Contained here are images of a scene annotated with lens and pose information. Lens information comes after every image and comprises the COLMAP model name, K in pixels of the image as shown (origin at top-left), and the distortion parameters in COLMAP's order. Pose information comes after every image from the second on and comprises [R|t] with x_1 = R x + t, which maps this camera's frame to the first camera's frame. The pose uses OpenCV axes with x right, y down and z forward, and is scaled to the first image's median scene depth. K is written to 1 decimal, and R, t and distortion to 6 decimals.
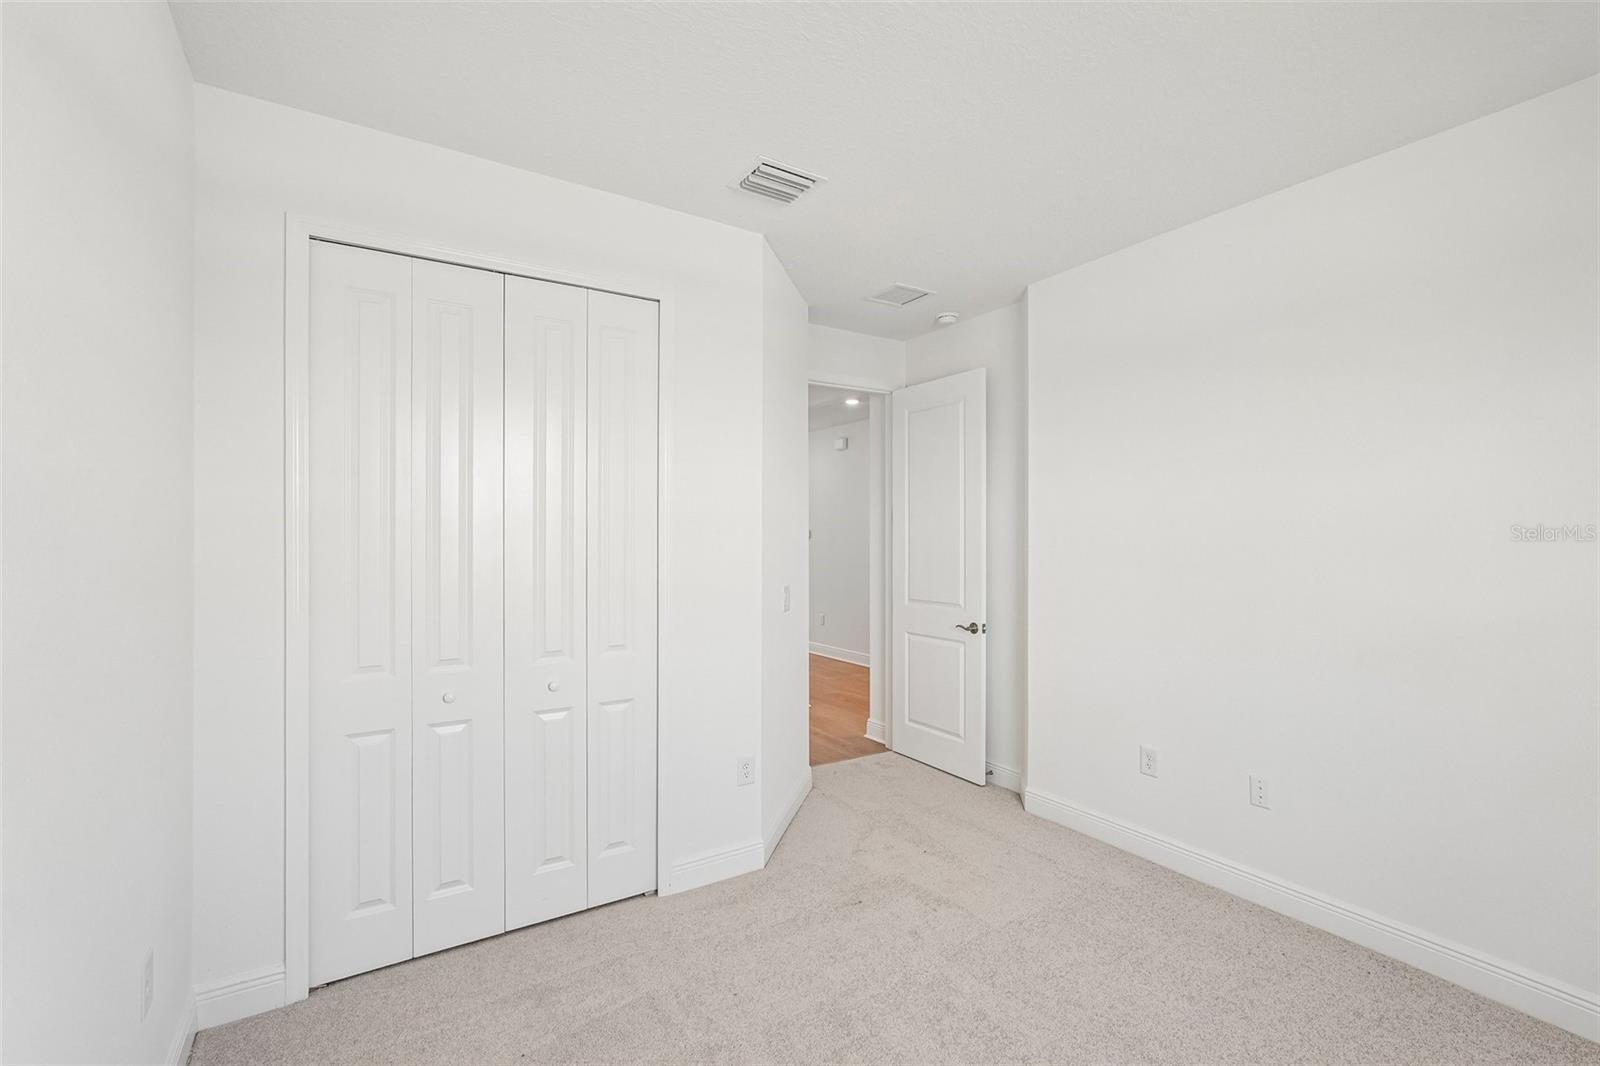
lens RADIAL K [[709.5, 0, 809.3], [0, 709.5, 527.8], [0, 0, 1]] dist [-0.013454, 0.006879]
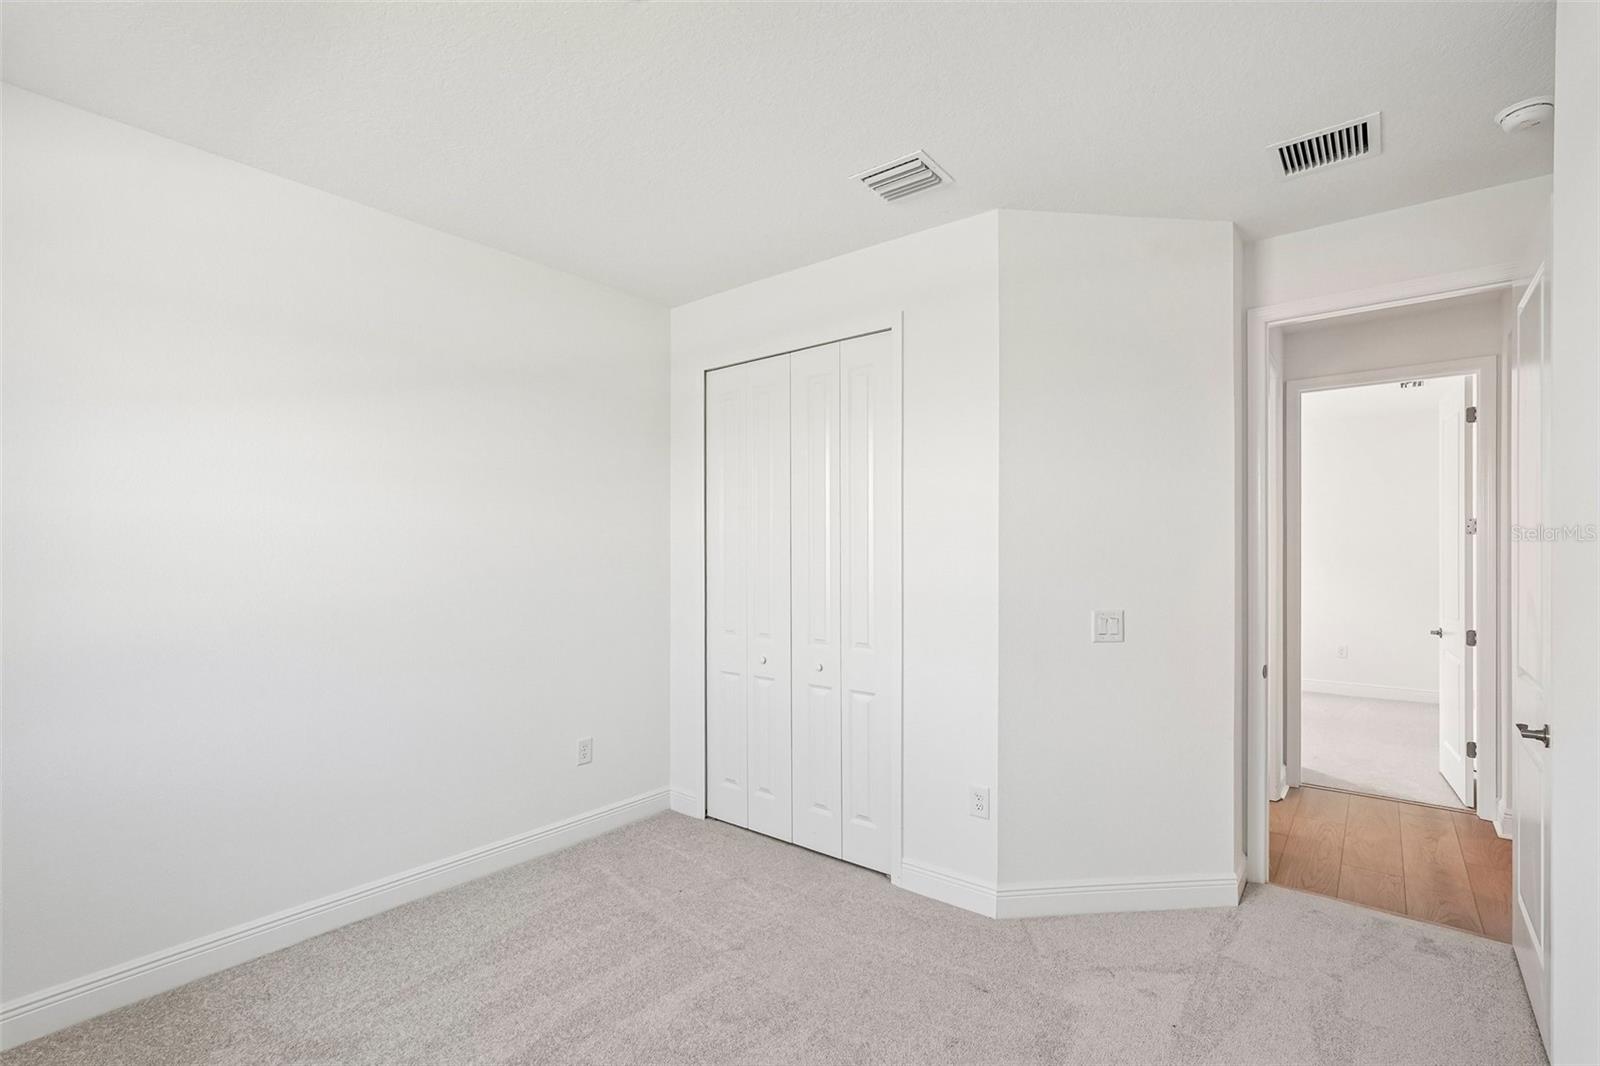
lens RADIAL K [[709.5, 0, 801.8], [0, 709.5, 545.5], [0, 0, 1]] dist [-0.013454, 0.006879]
pose [[0.321632, -0.009736, -0.946815, 0.757048], [0.007041, 0.999944, -0.007891, 0.015177], [0.946839, -0.004128, 0.321683, 0.519143]]
